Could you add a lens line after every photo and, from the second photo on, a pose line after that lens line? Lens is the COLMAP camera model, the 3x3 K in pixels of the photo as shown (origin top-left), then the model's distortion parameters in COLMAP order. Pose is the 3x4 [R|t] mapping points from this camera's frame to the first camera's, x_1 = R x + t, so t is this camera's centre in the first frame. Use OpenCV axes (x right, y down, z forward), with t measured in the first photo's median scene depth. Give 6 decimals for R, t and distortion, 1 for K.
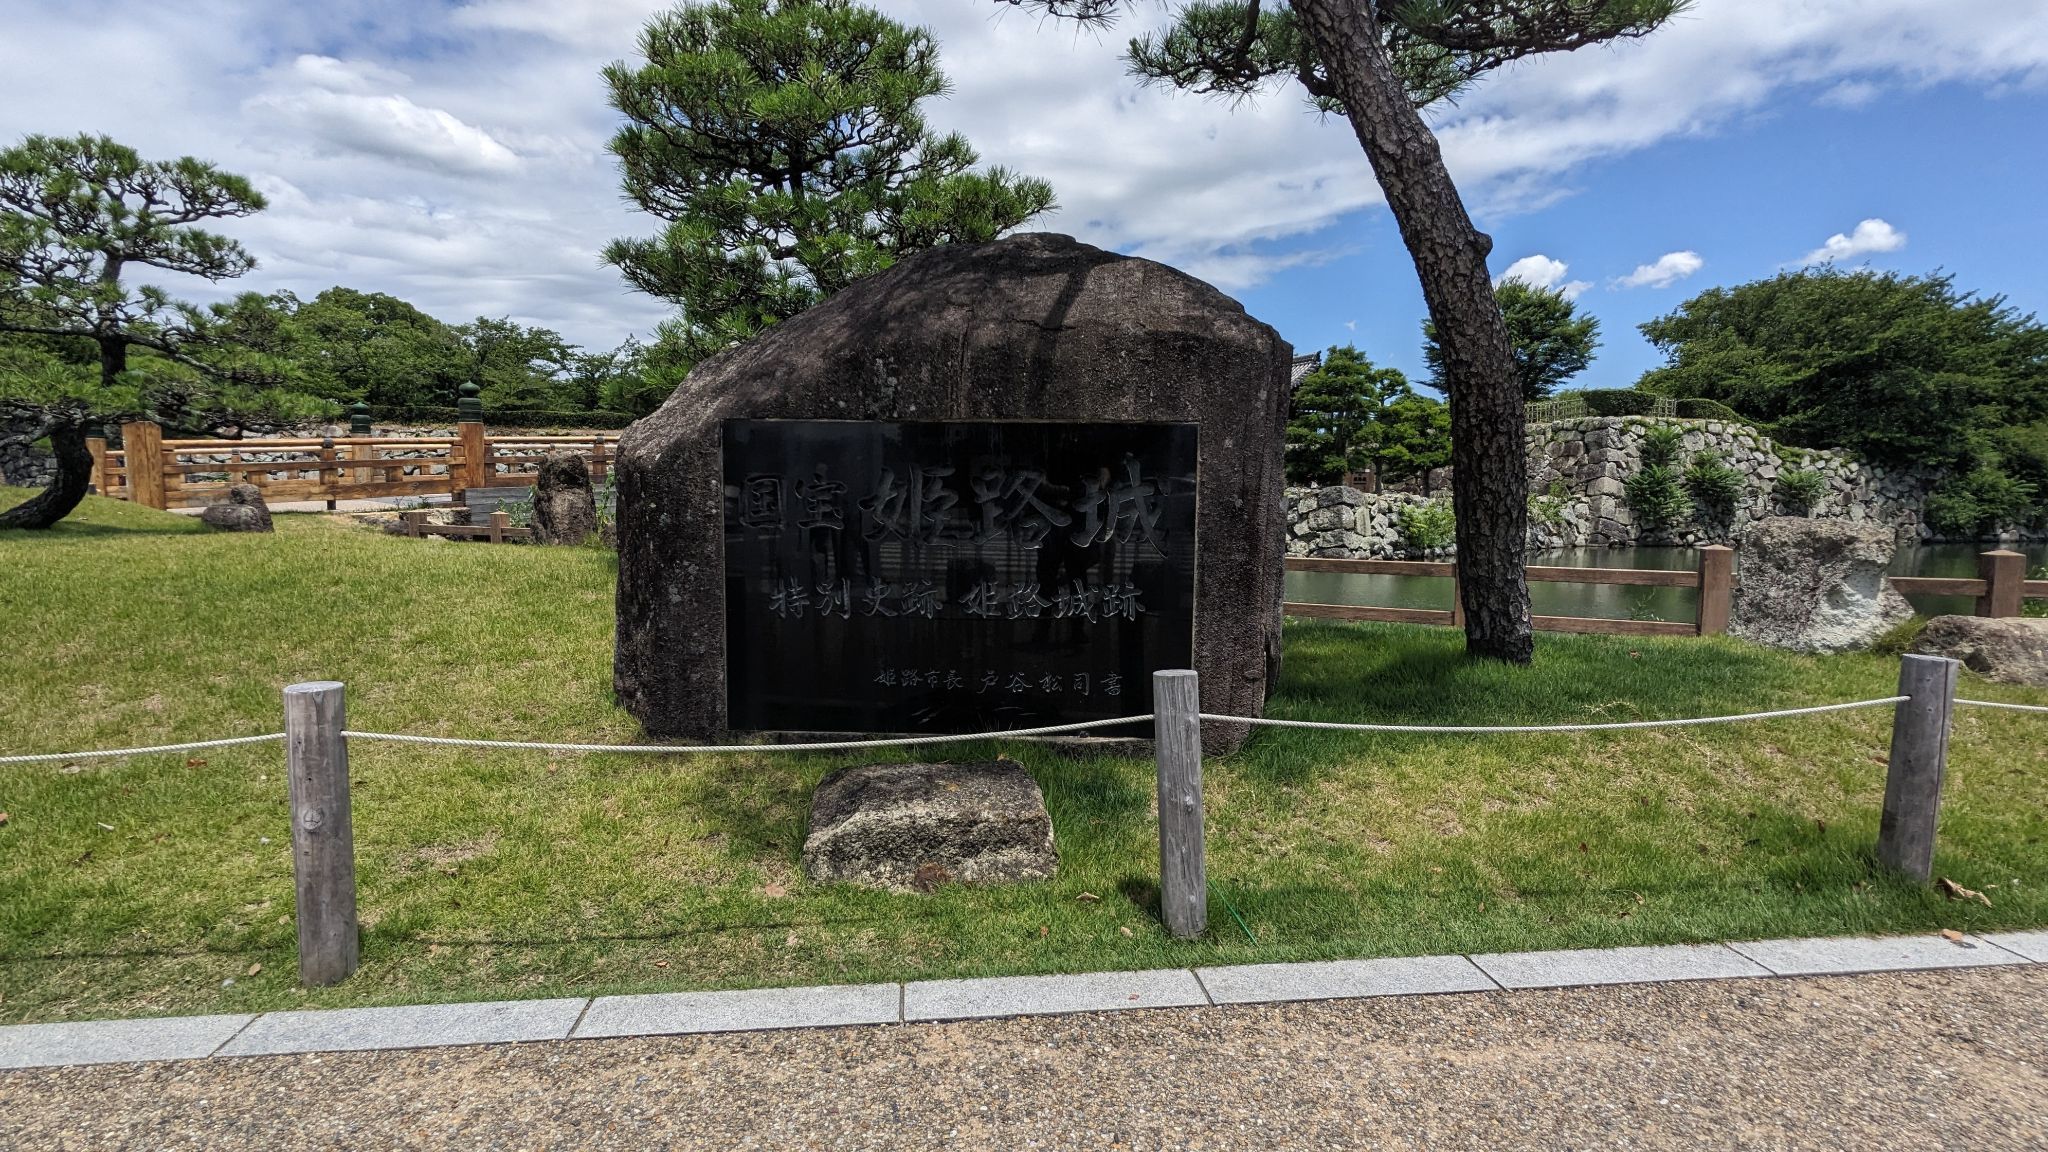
lens RADIAL K [[1008.9, 0, 1030.4], [0, 1008.9, 578.7], [0, 0, 1]] dist [-0.003323, 0.001253]
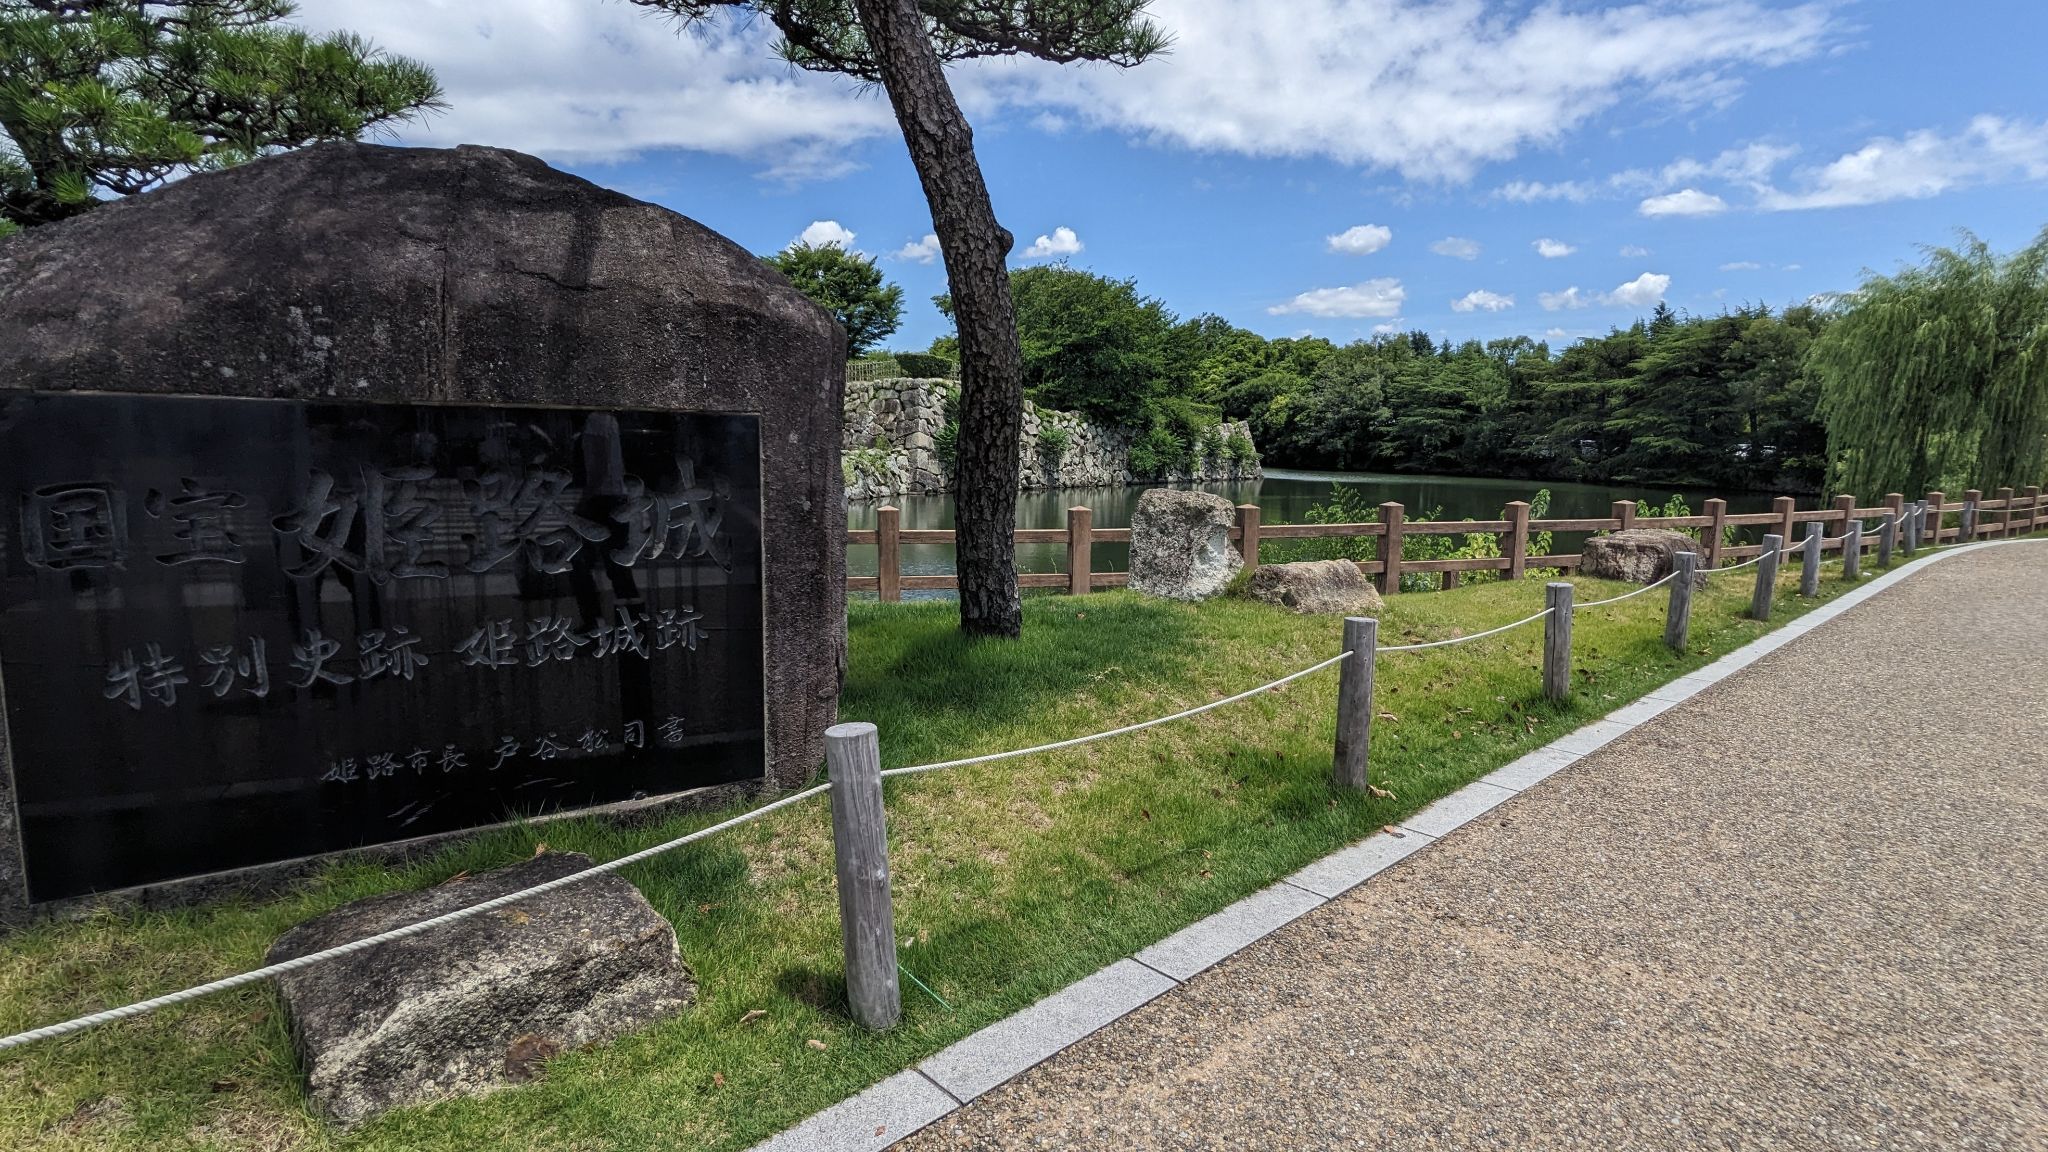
lens RADIAL K [[1008.9, 0, 1022.4], [0, 1008.9, 578.0], [0, 0, 1]] dist [-0.003323, 0.001253]
pose [[0.803581, -0.073637, 0.590623, -0.169206], [0.043759, 0.996941, 0.064759, -0.060311], [-0.593585, -0.026194, 0.804345, 0.170023]]
